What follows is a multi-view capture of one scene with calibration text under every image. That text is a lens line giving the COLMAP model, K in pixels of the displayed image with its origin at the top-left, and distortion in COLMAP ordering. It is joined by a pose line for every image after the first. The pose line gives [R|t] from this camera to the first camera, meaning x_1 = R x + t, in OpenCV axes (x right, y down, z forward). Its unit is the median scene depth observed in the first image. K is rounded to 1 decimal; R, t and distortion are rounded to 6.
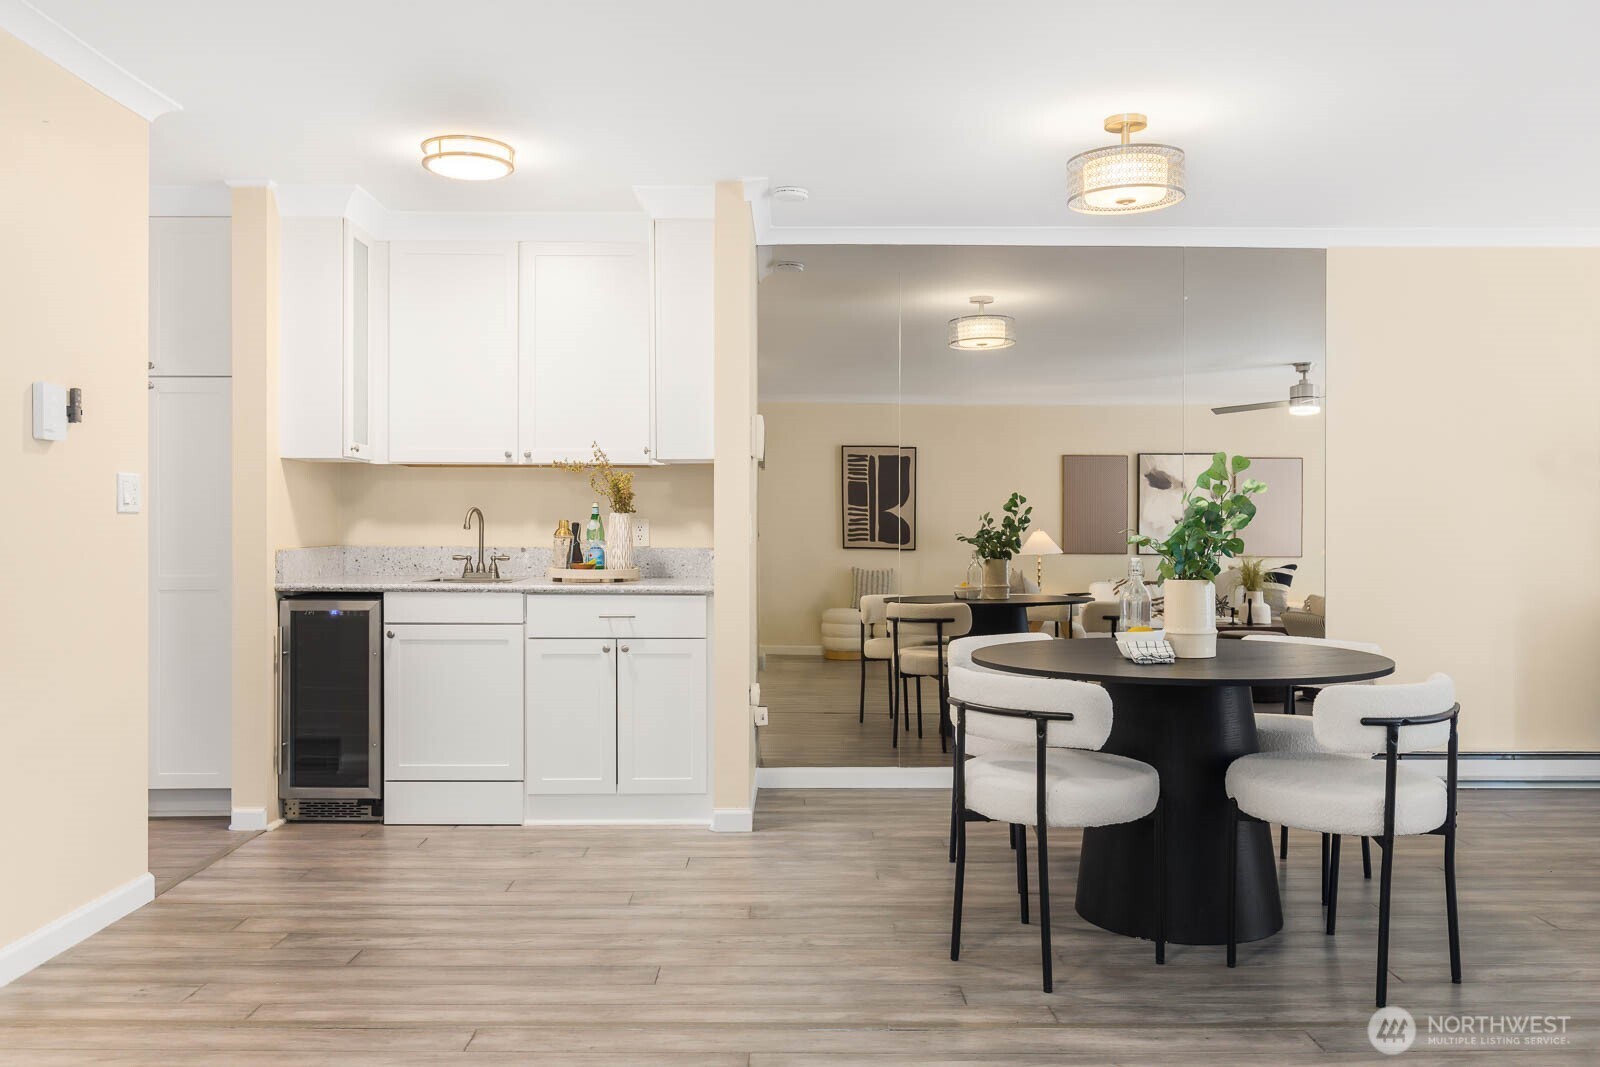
lens RADIAL K [[1242.9, 0, 790.9], [0, 1242.9, 537.8], [0, 0, 1]] dist [0.003721, -0.003352]
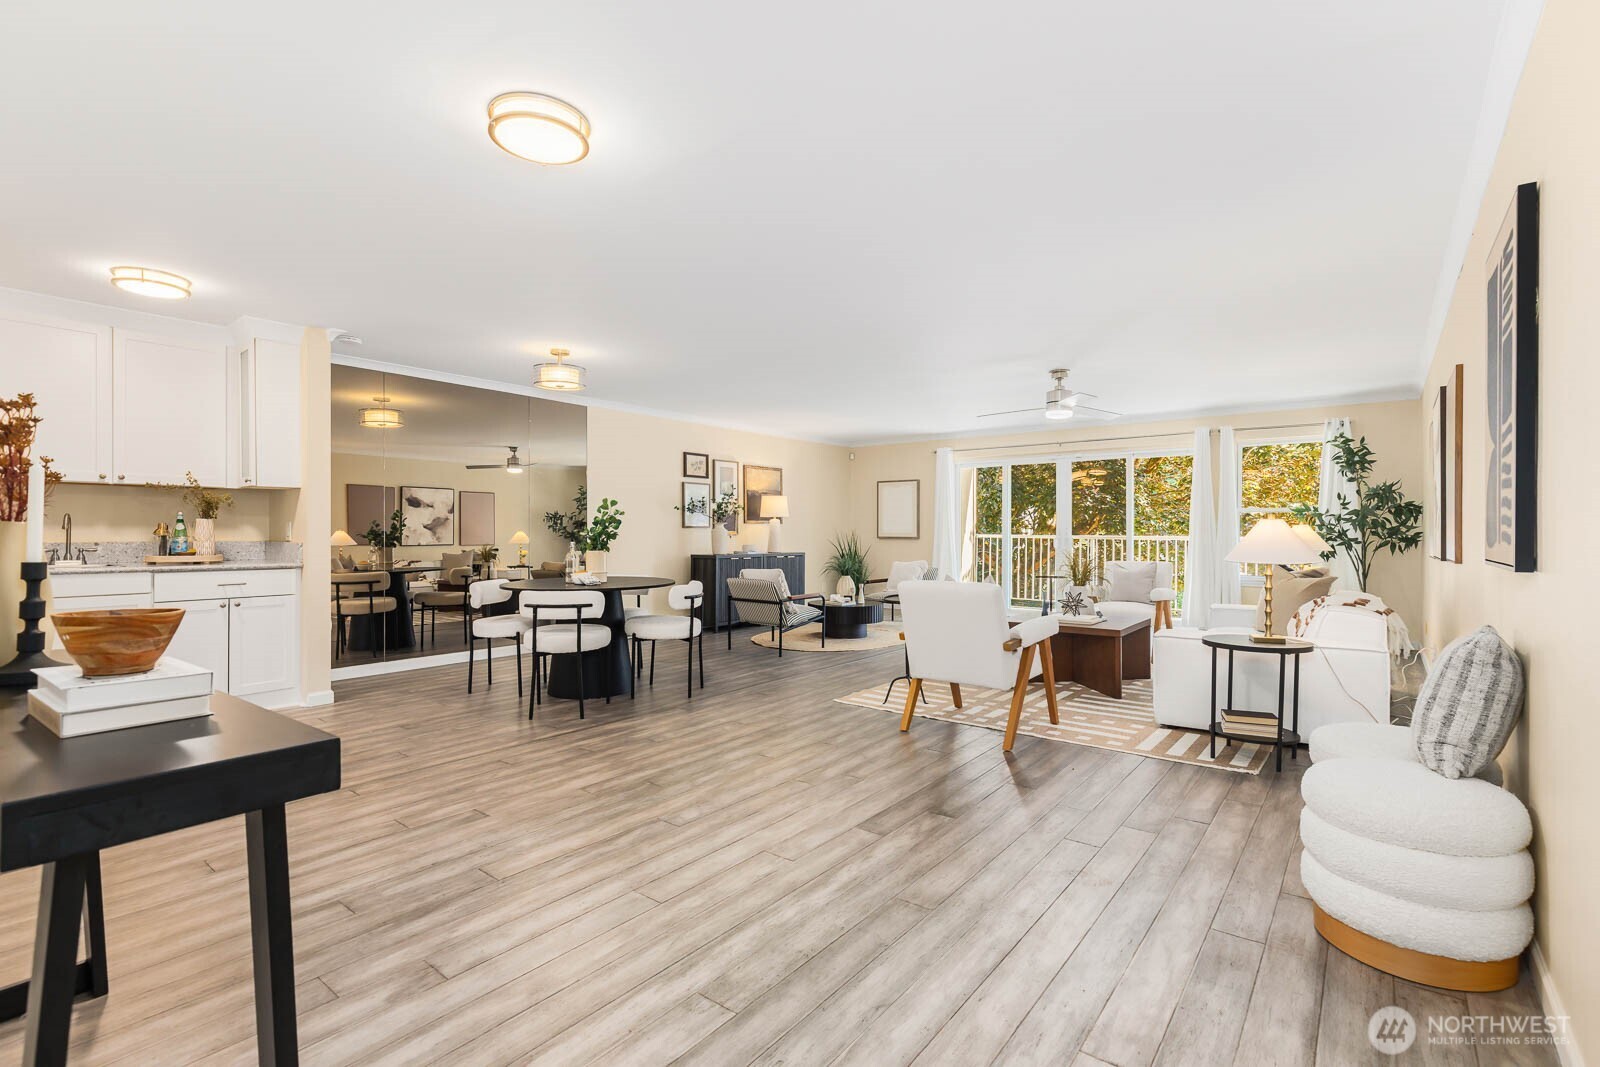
lens RADIAL K [[728.7, 0, 801.5], [0, 728.7, 527.5], [0, 0, 1]] dist [0.006345, -0.001571]
pose [[0.618309, 0.004287, 0.785923, -0.392547], [0.004966, 0.999944, -0.009361, 0.002830], [-0.785919, 0.009691, 0.618253, -0.137788]]
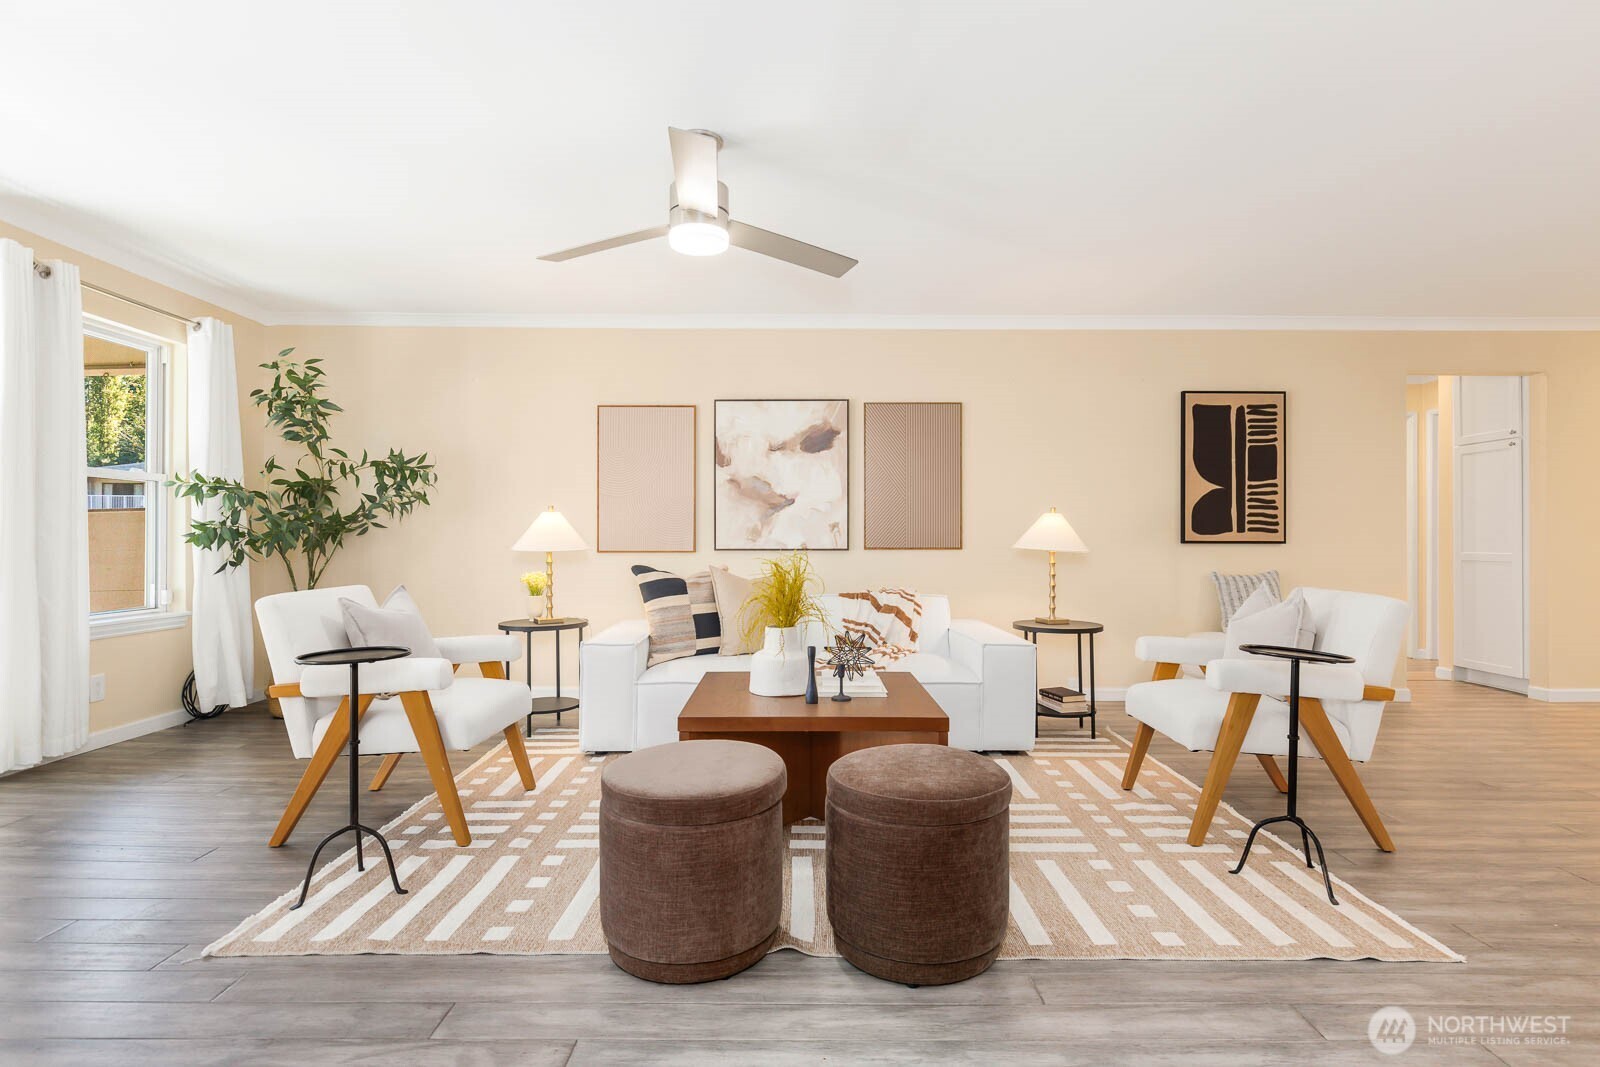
lens RADIAL K [[811.2, 0, 803.6], [0, 811.2, 533.9], [0, 0, 1]] dist [-0.002792, -0.001825]
pose [[-0.999987, -0.005163, 0.000421, 0.710936], [-0.005161, 0.999976, 0.004599, 0.009249], [-0.000445, 0.004597, -0.999989, 0.812432]]
